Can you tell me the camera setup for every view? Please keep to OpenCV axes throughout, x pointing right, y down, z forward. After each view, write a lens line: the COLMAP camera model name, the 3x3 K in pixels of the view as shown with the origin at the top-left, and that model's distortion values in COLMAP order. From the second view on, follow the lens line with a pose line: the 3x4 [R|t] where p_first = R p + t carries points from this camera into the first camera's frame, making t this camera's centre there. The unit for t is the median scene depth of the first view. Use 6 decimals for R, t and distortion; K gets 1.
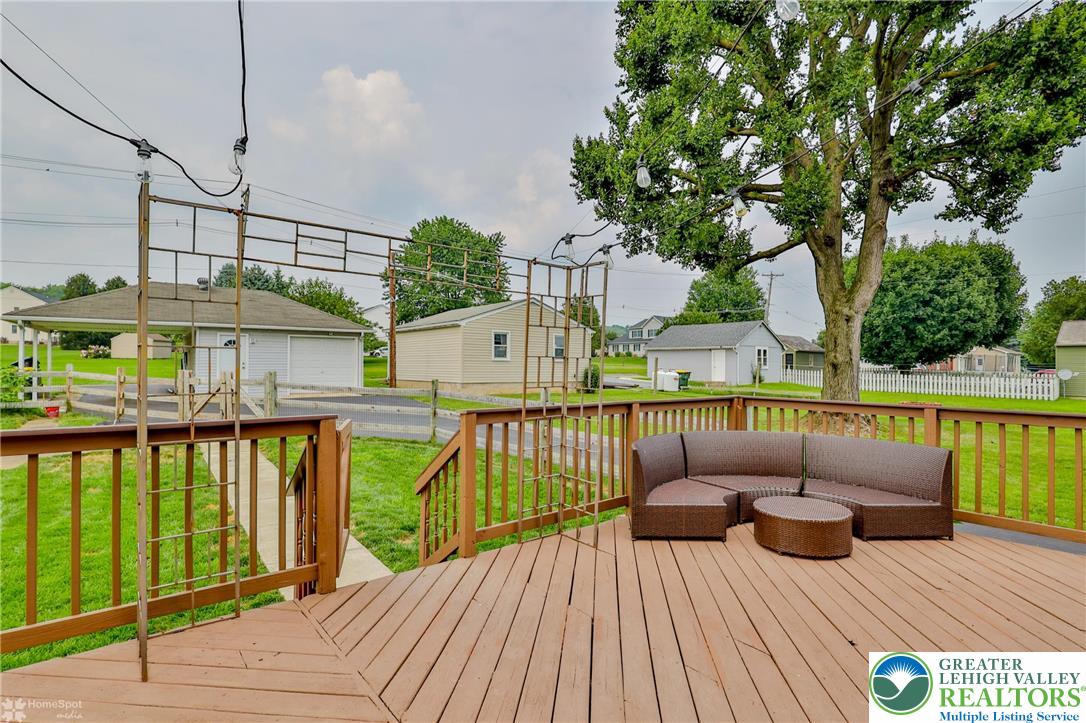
lens RADIAL K [[535.2, 0, 543.0], [0, 535.2, 361.5], [0, 0, 1]] dist [-0.001100, 0.001860]
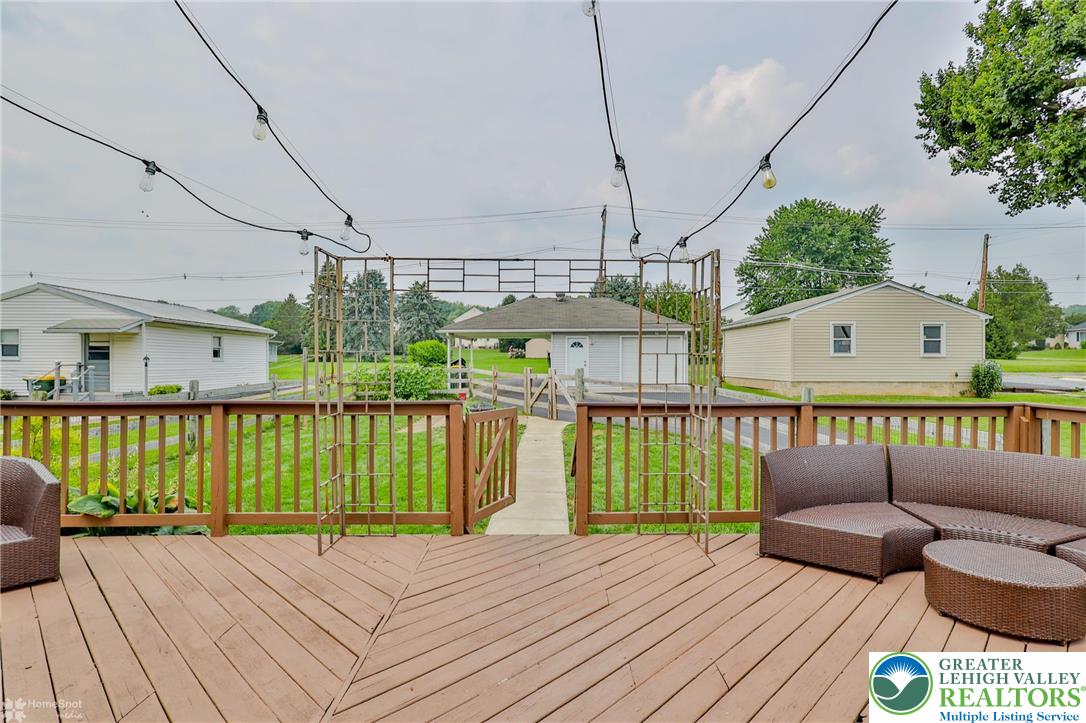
lens RADIAL K [[535.2, 0, 543.0], [0, 535.2, 361.5], [0, 0, 1]] dist [-0.001100, 0.001860]
pose [[0.788191, -0.007044, -0.615391, 0.110148], [0.010369, 0.999945, 0.001835, 0.000359], [0.615344, -0.007827, 0.788220, 0.017488]]
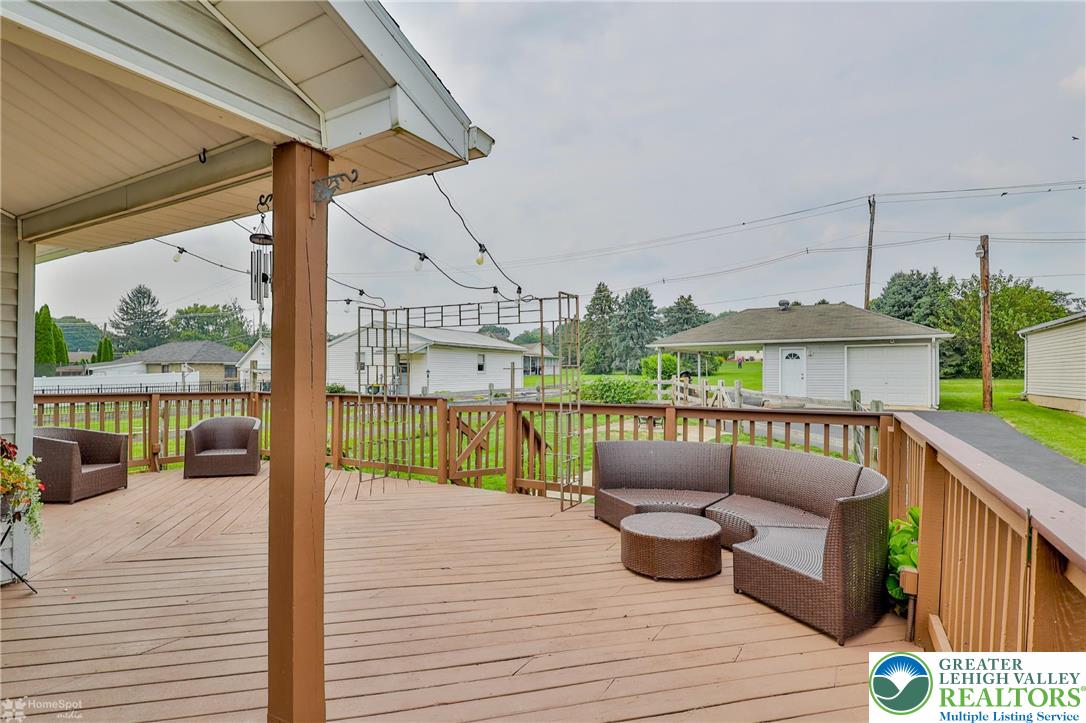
lens RADIAL K [[532.9, 0, 541.0], [0, 532.9, 374.2], [0, 0, 1]] dist [-0.002103, -0.000231]
pose [[0.366946, -0.006977, -0.930216, 0.315465], [0.008780, 0.999953, -0.004037, 0.004393], [0.930201, -0.006686, 0.366990, 0.117644]]
